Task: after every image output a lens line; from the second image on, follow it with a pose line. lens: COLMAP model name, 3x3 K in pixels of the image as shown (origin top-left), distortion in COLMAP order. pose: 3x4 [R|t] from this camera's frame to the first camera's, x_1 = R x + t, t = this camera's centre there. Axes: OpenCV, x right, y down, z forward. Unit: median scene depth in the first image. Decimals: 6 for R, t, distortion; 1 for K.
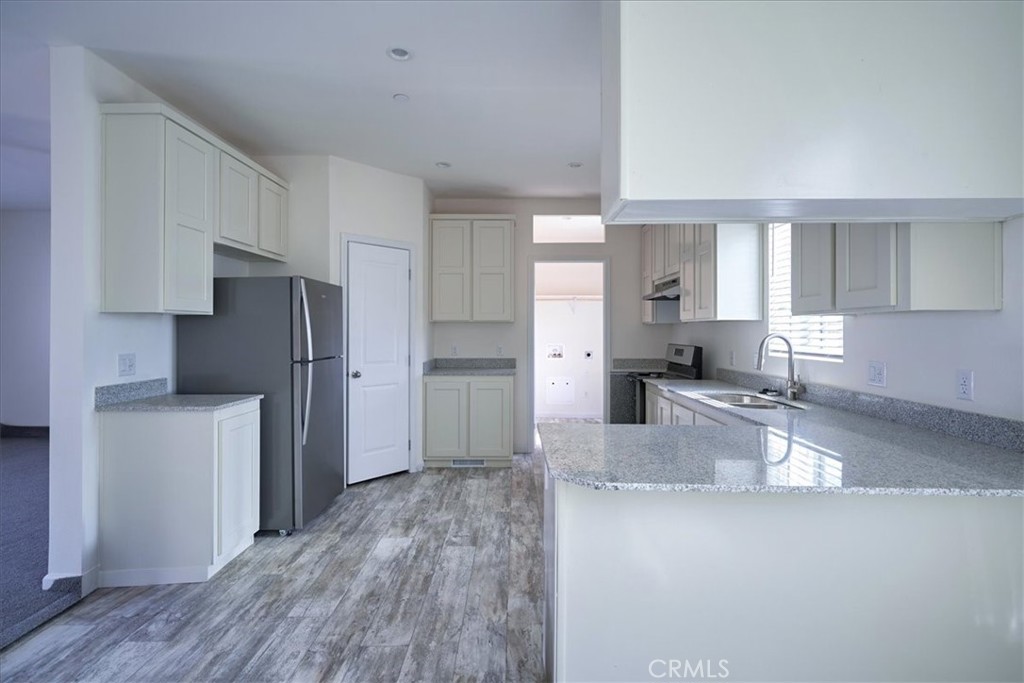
lens RADIAL K [[495.2, 0, 512.0], [0, 495.2, 341.5], [0, 0, 1]] dist [0.001825, 0.000081]
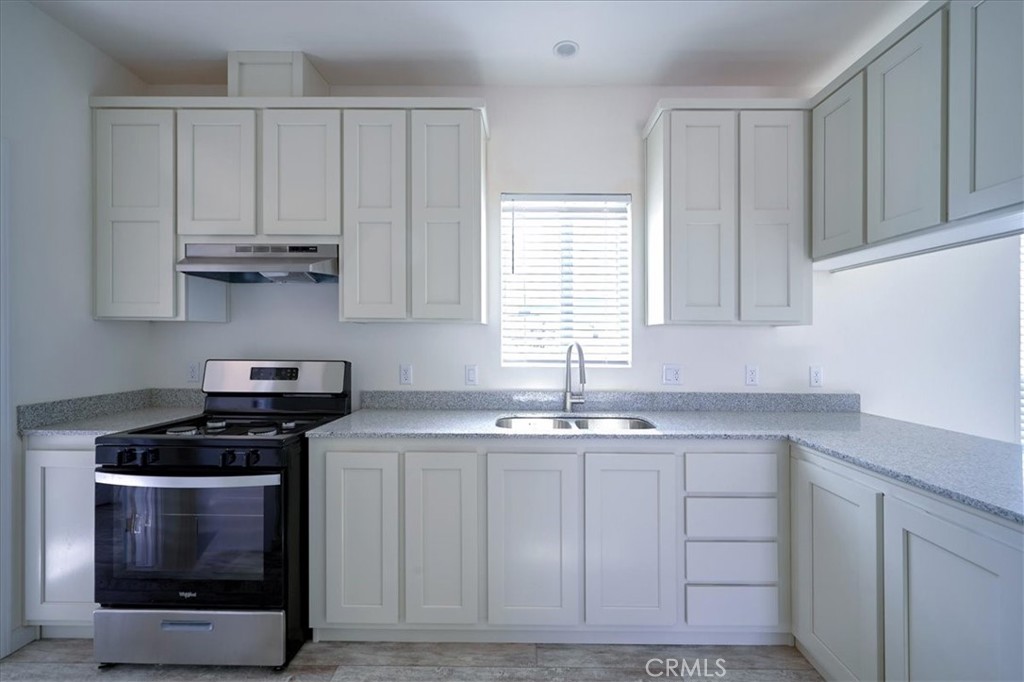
lens RADIAL K [[410.0, 0, 512.0], [0, 410.0, 341.0], [0, 0, 1]] dist [0.000931, 0.000110]
pose [[0.000982, -0.001514, 0.999998, -0.207328], [0.015275, 0.999882, 0.001498, -0.018739], [-0.999883, 0.015273, 0.001005, 1.097971]]
